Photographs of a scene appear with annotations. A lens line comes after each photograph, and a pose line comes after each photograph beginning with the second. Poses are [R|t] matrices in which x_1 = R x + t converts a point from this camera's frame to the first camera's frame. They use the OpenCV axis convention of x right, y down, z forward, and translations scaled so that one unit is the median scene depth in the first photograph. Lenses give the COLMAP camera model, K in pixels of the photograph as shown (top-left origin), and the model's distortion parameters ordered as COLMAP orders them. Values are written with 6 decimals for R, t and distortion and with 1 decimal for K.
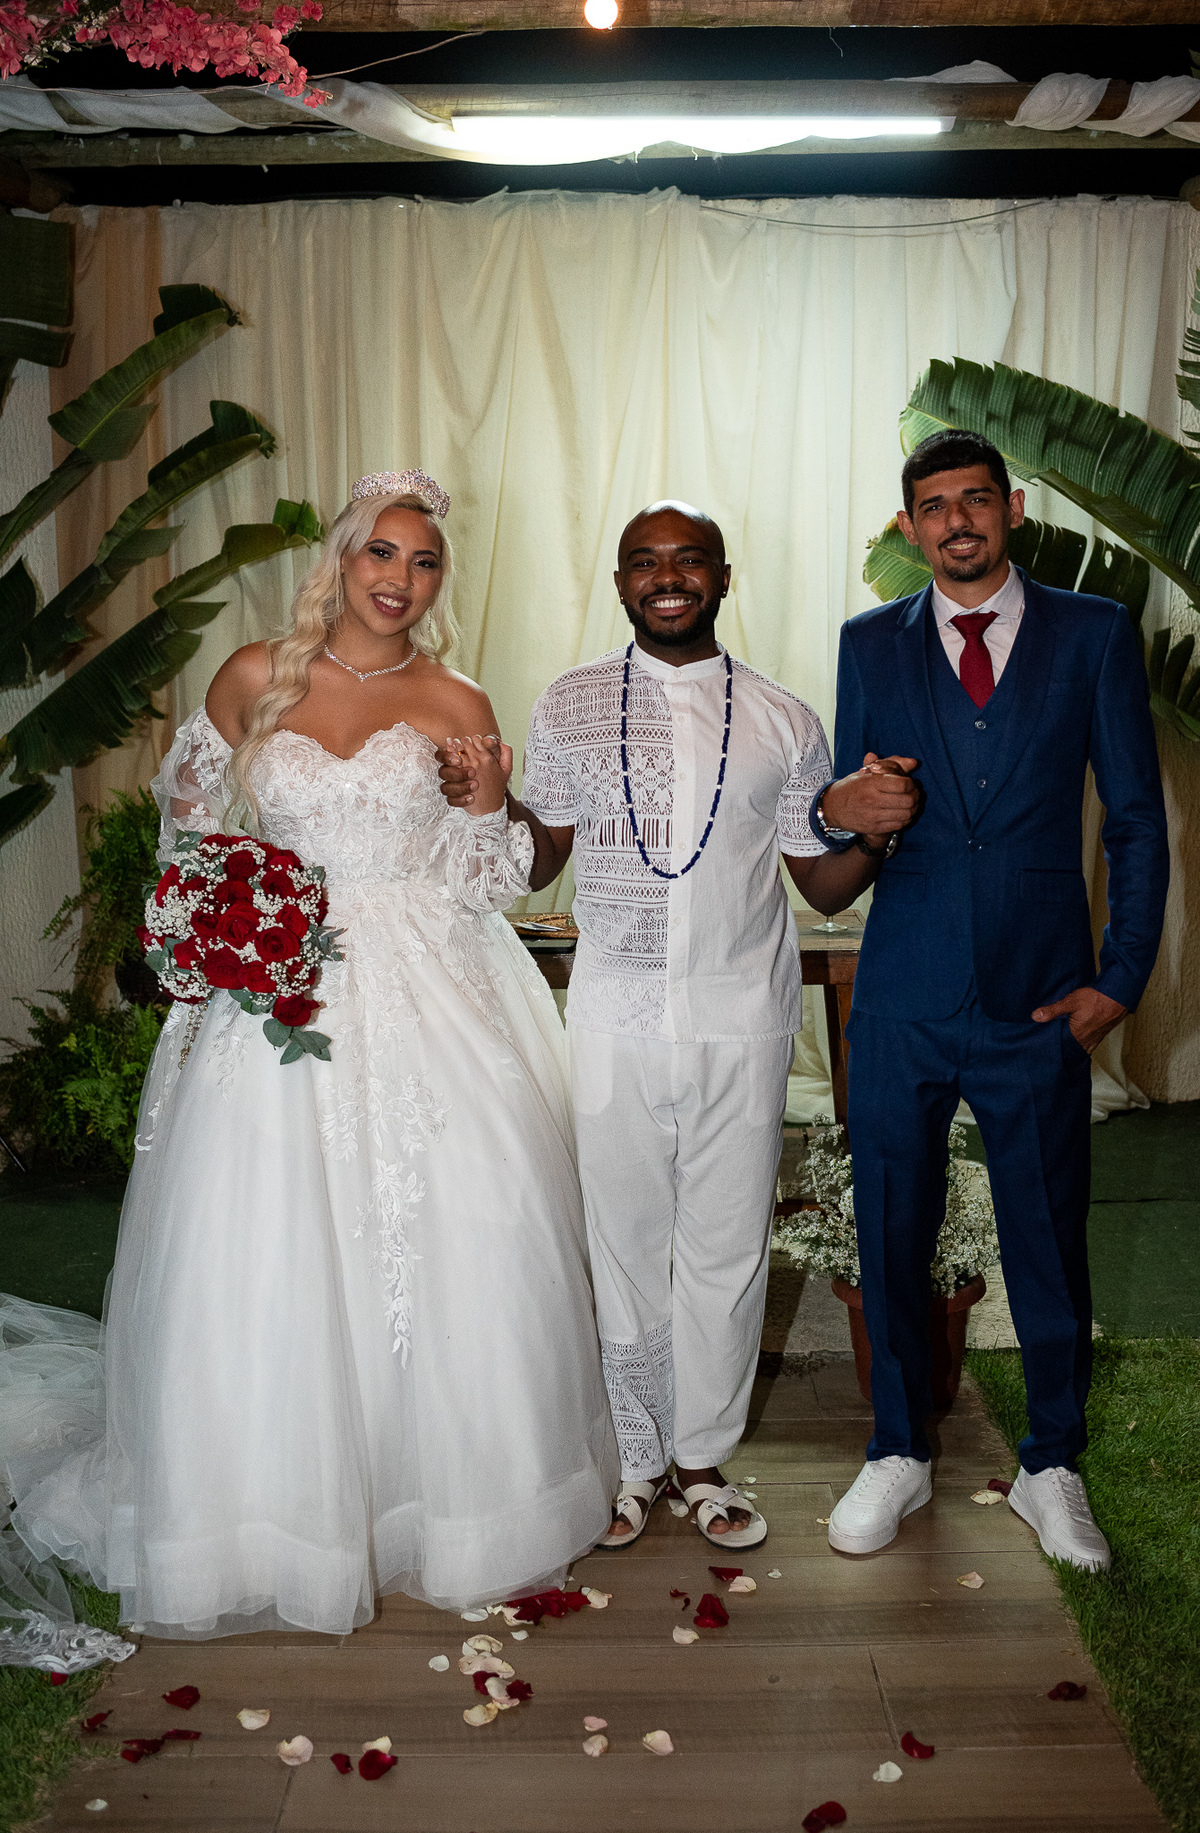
lens RADIAL K [[1804.4, 0, 643.8], [0, 1804.4, 858.5], [0, 0, 1]] dist [-0.067478, 0.000000]
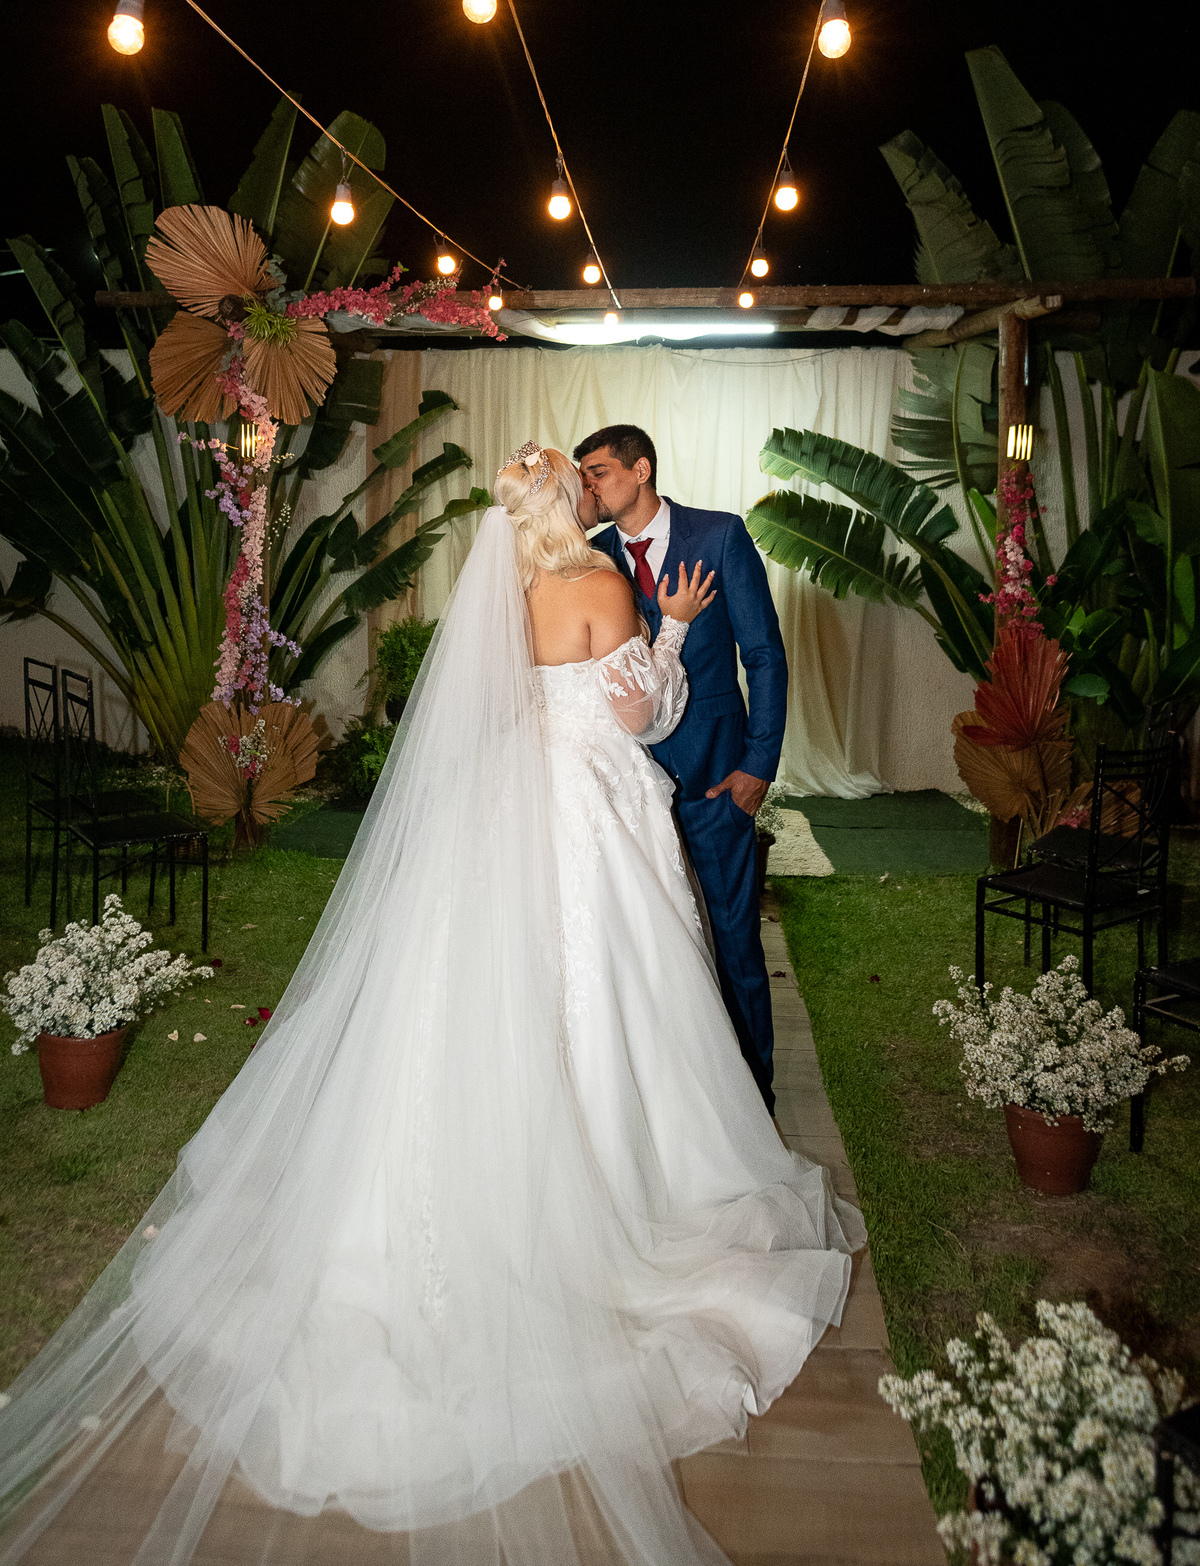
lens RADIAL K [[1206.2, 0, 584.7], [0, 1206.2, 518.4], [0, 0, 1]] dist [-0.027867, 0.024748]
pose [[0.996824, 0.014825, -0.078240, 0.045840], [-0.026262, 0.988753, -0.147236, 0.047433], [0.075177, 0.148823, 0.986002, -0.416000]]
